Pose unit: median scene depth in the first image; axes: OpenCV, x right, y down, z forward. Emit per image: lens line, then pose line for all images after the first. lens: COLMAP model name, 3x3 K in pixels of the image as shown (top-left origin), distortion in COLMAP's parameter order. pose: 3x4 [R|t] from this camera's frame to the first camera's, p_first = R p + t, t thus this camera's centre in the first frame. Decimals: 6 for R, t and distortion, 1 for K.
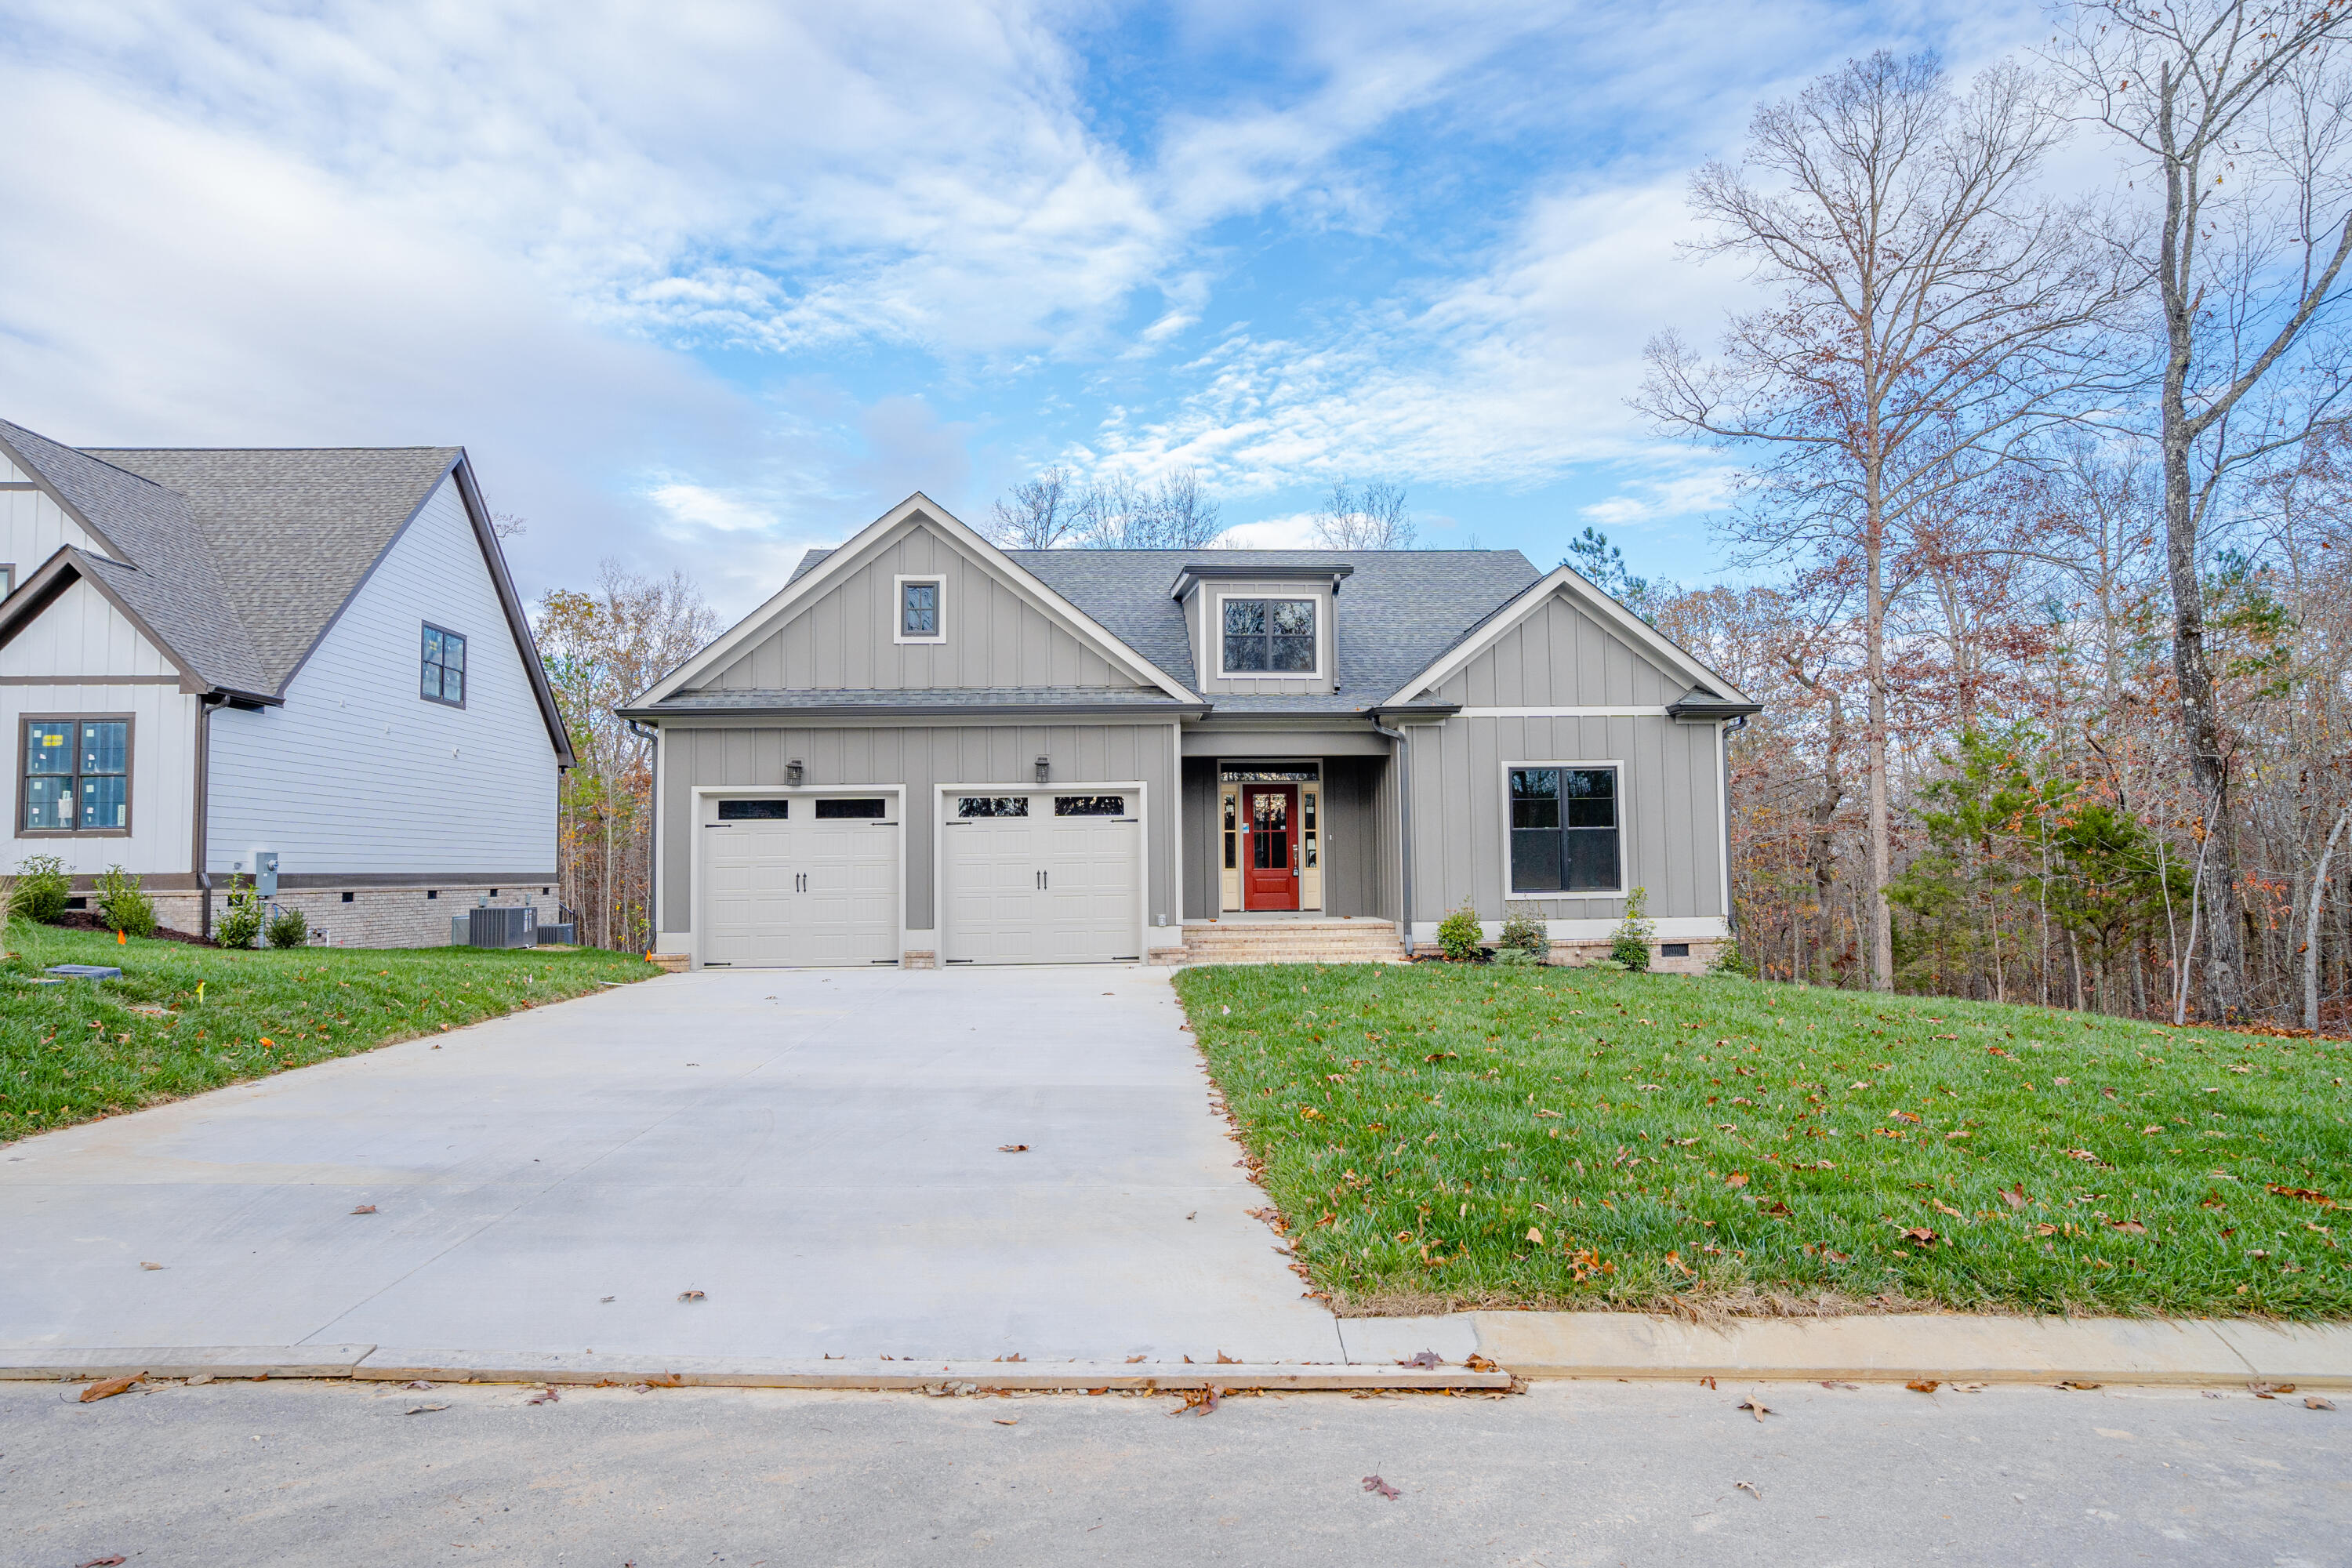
lens RADIAL K [[1275.8, 0, 1144.6], [0, 1275.8, 775.3], [0, 0, 1]] dist [0.000509, -0.000468]
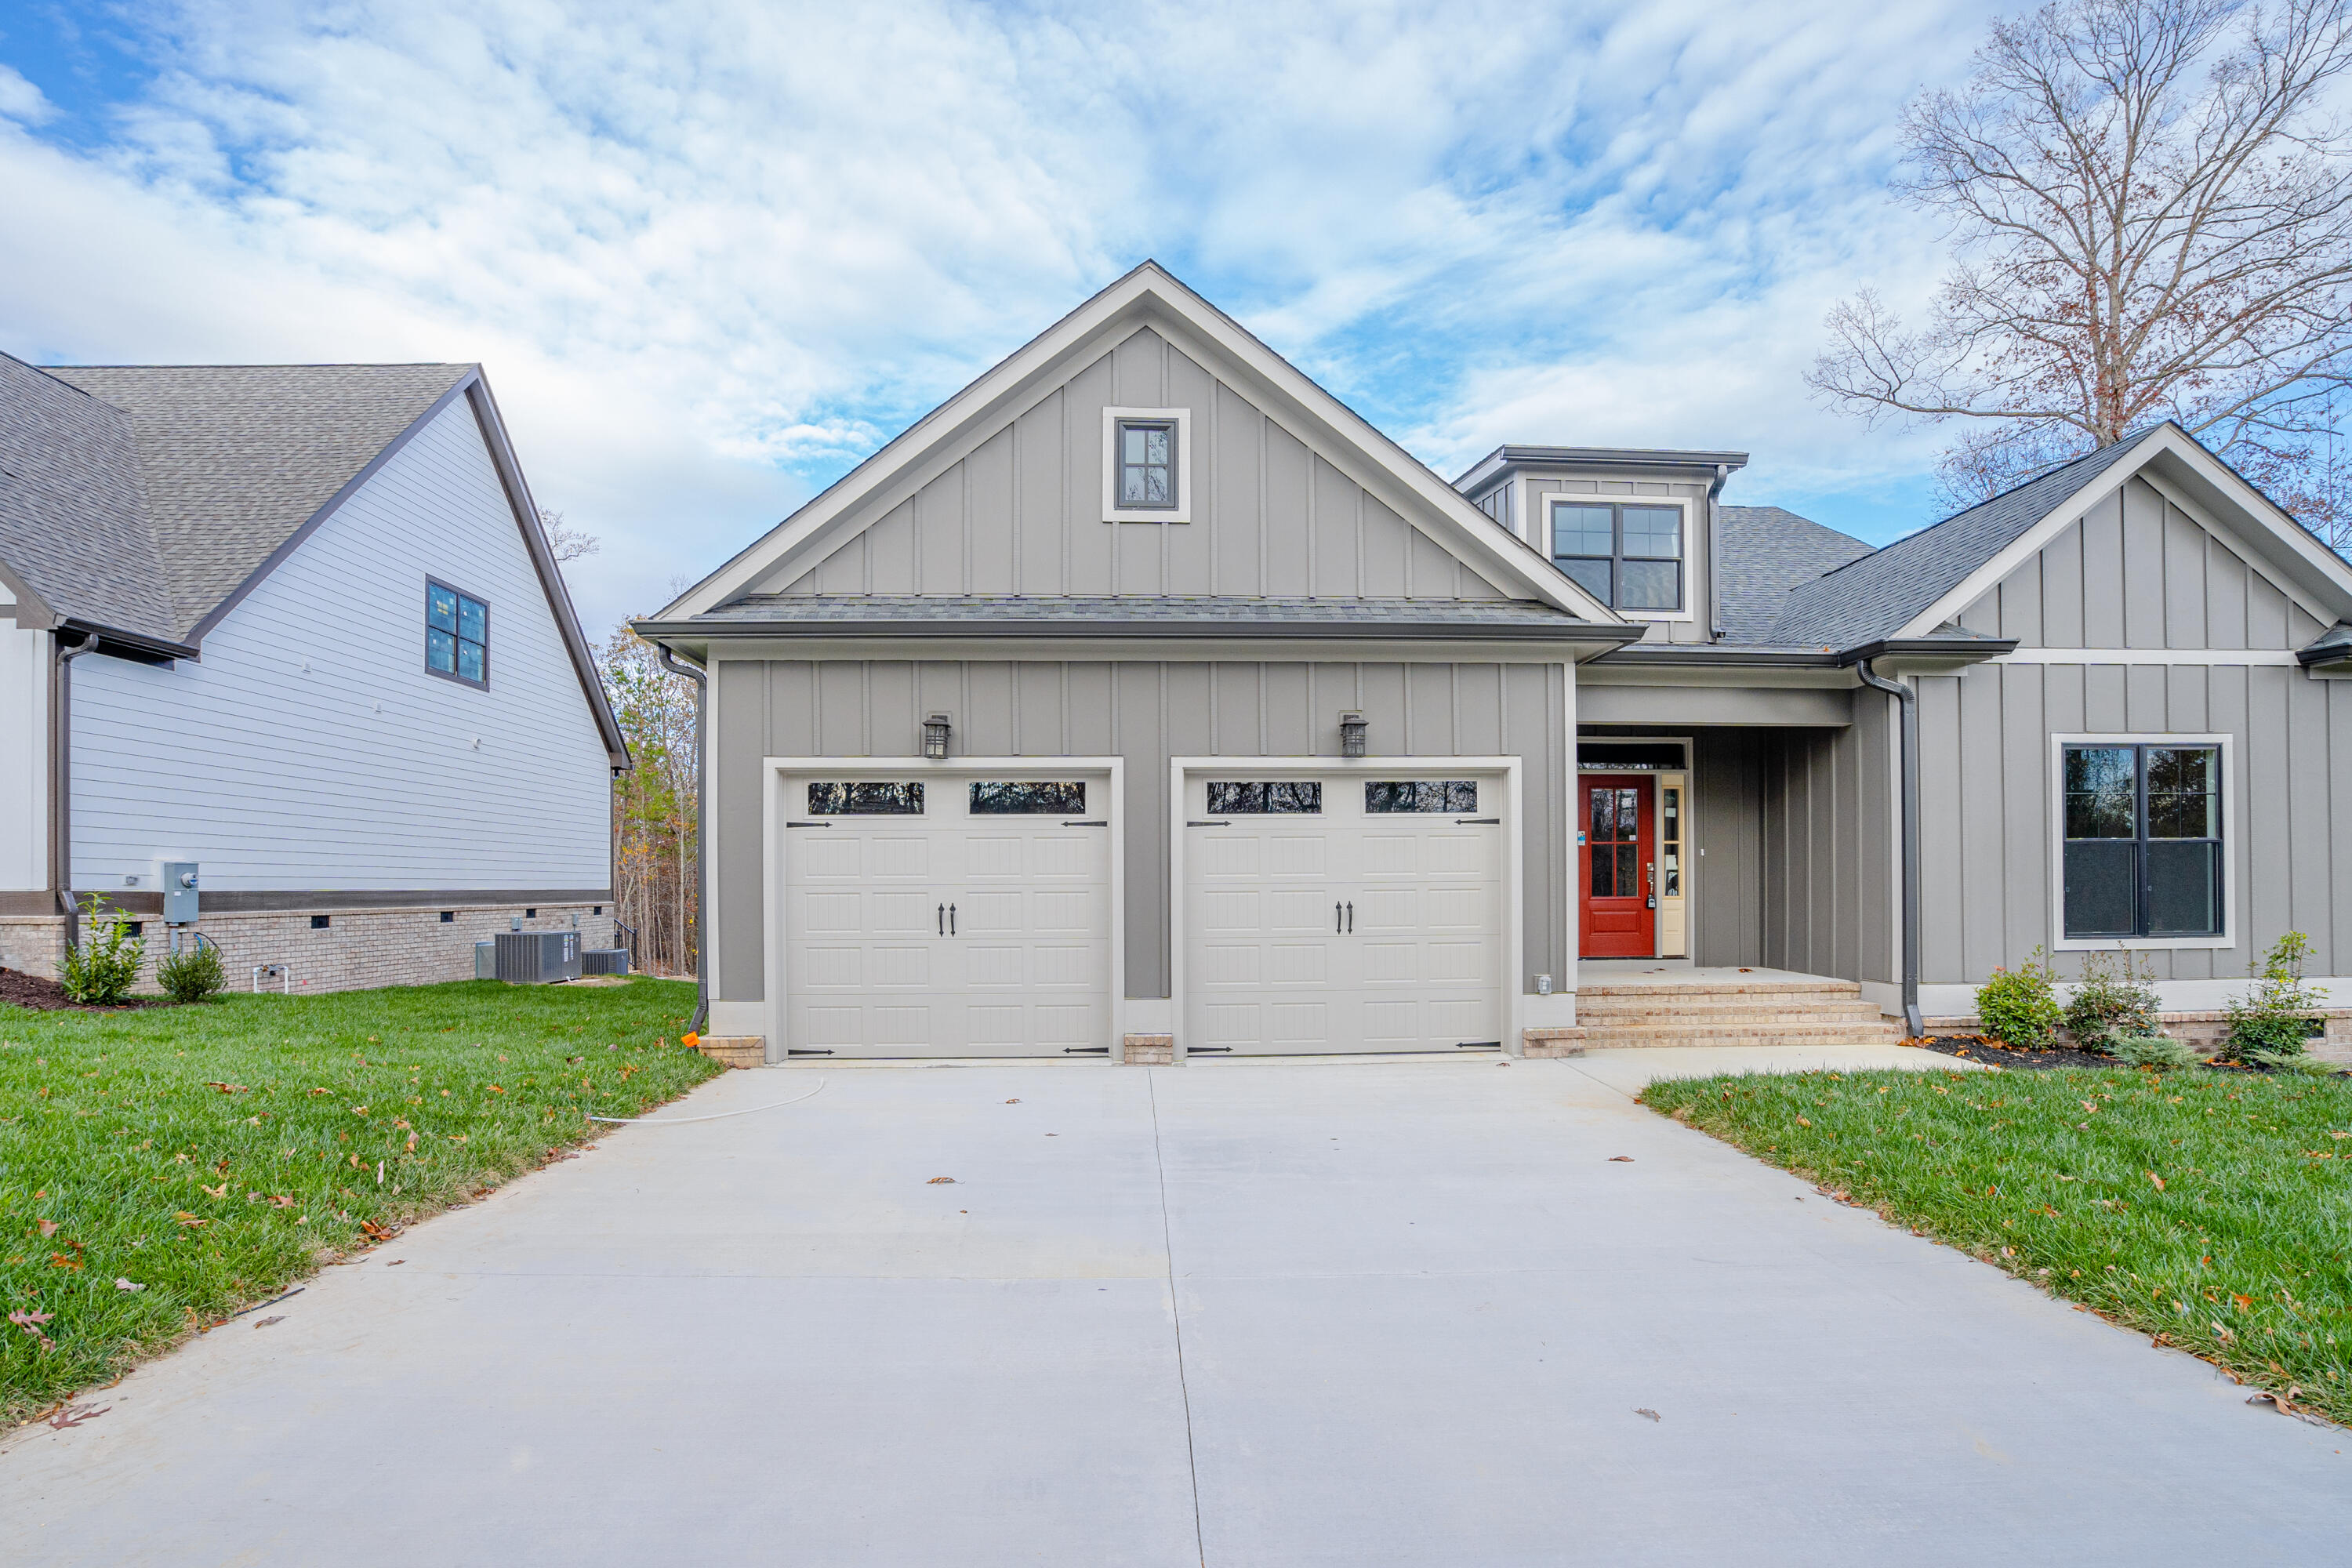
lens RADIAL K [[1116.2, 0, 1191.2], [0, 1116.2, 856.2], [0, 0, 1]] dist [-0.037116, 0.004408]
pose [[0.999620, 0.006940, 0.026694, -0.164864], [-0.008236, 0.998777, 0.048747, 0.027010], [-0.026323, -0.048948, 0.998454, 0.463007]]
